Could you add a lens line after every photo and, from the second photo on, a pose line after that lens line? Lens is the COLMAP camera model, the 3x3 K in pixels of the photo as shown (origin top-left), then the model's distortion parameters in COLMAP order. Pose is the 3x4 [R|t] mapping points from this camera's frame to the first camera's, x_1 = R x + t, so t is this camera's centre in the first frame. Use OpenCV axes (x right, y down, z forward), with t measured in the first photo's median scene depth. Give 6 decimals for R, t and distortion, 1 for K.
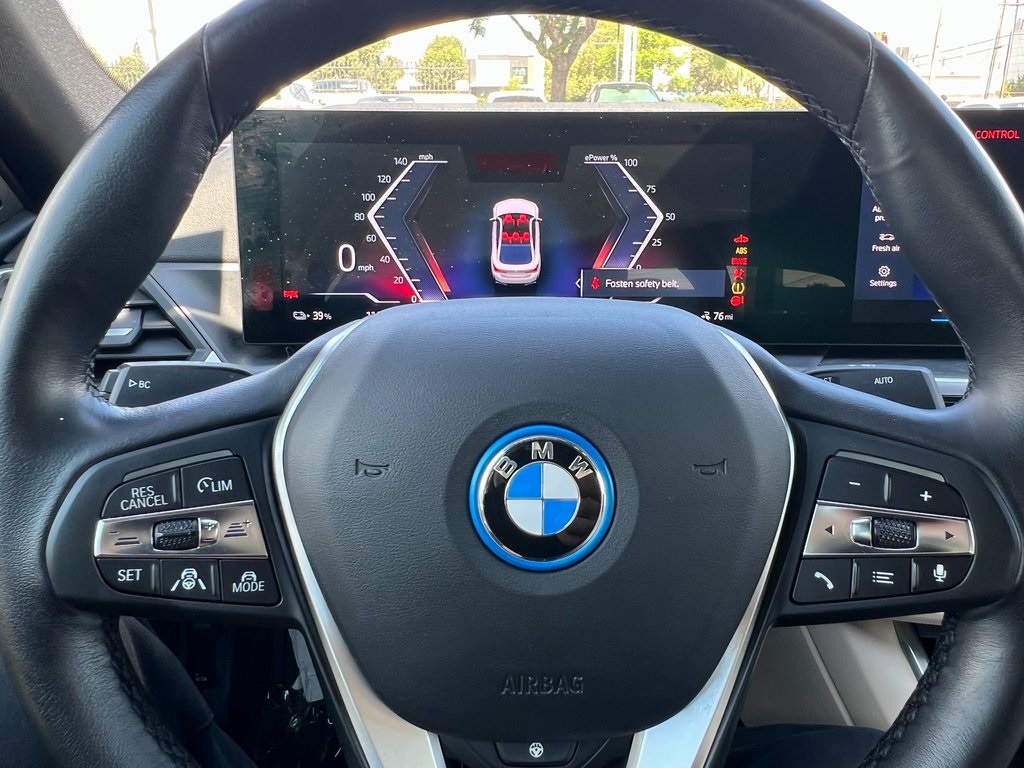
lens RADIAL K [[751.0, 0, 515.9], [0, 751.0, 386.0], [0, 0, 1]] dist [0.003386, -0.007990]
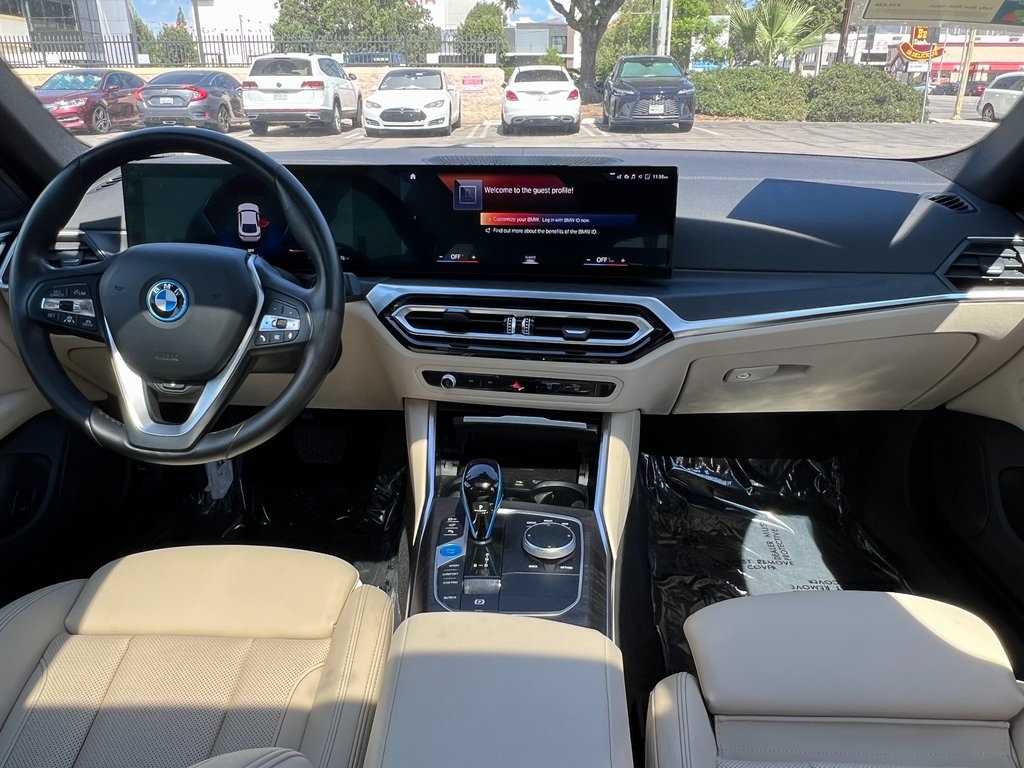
lens RADIAL K [[751.0, 0, 511.3], [0, 751.0, 386.1], [0, 0, 1]] dist [0.003386, -0.007990]
pose [[0.998371, 0.020447, -0.053259, 1.608922], [-0.018504, 0.999154, 0.036726, 0.345183], [0.053964, -0.035681, 0.997905, -2.116058]]
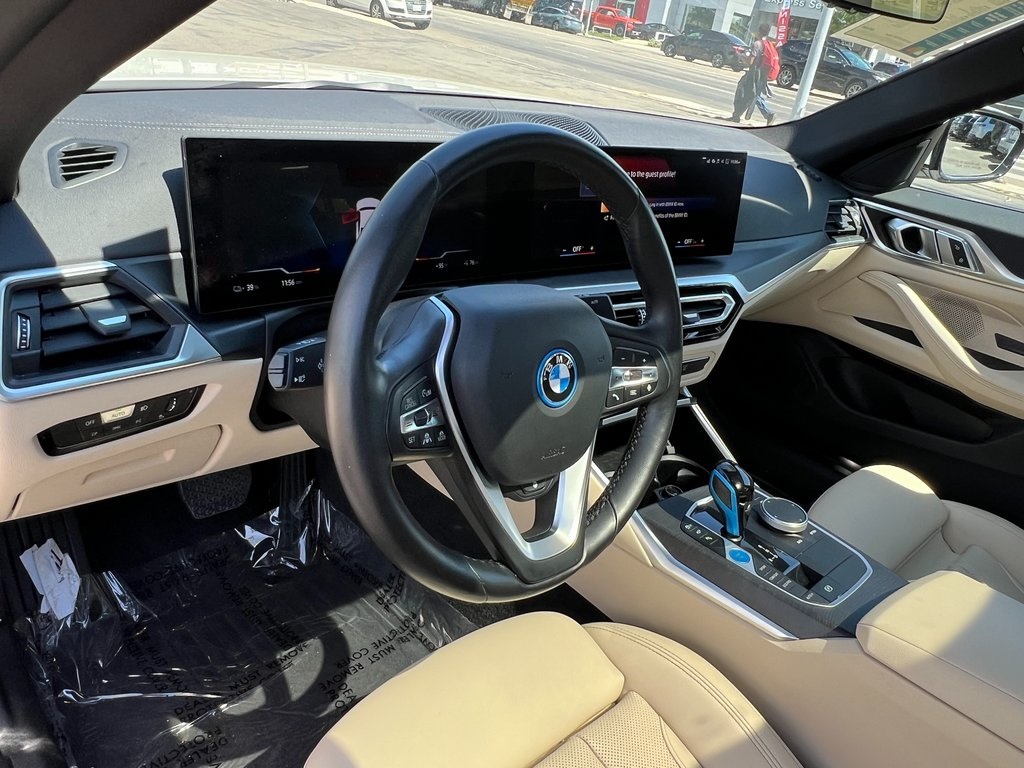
lens RADIAL K [[751.0, 0, 512.5], [0, 751.0, 384.9], [0, 0, 1]] dist [0.003386, -0.007990]
pose [[0.738530, -0.191645, 0.646410, -1.494654], [0.067336, 0.974923, 0.212109, -0.322025], [-0.670849, -0.113122, 0.732915, -0.636611]]
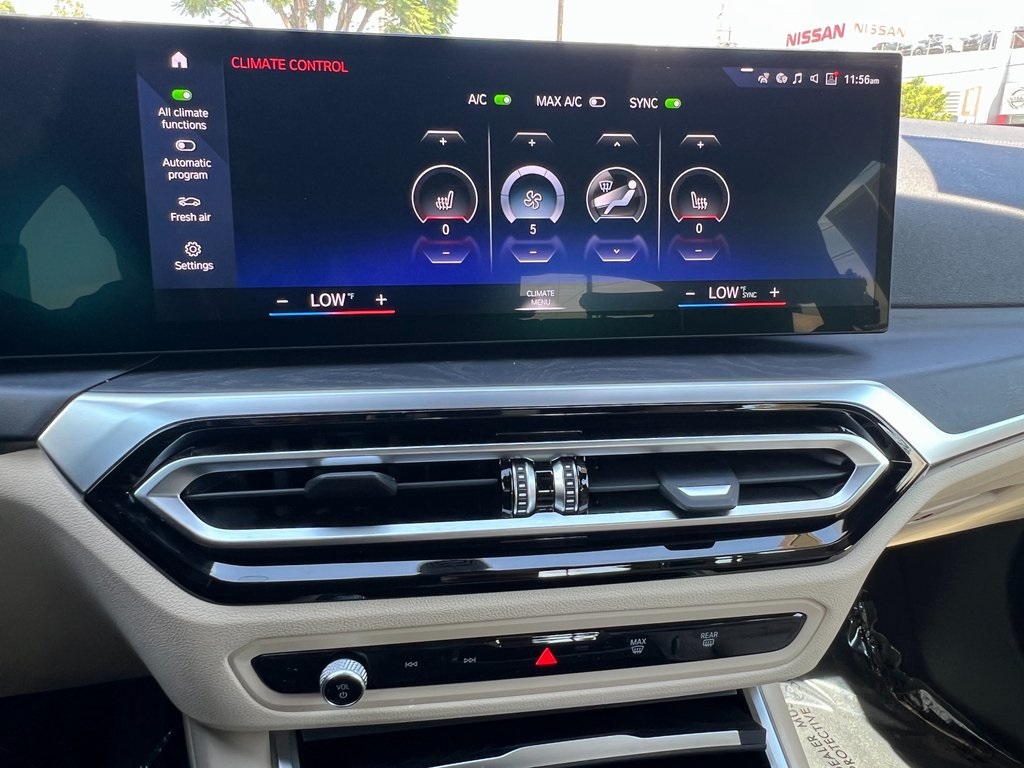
lens RADIAL K [[751.0, 0, 510.9], [0, 751.0, 387.6], [0, 0, 1]] dist [0.003386, -0.007990]
pose [[0.959836, -0.058464, 0.274404, 1.034645], [0.069075, 0.997185, -0.029159, 0.041050], [-0.271927, 0.046942, 0.961172, 0.405240]]
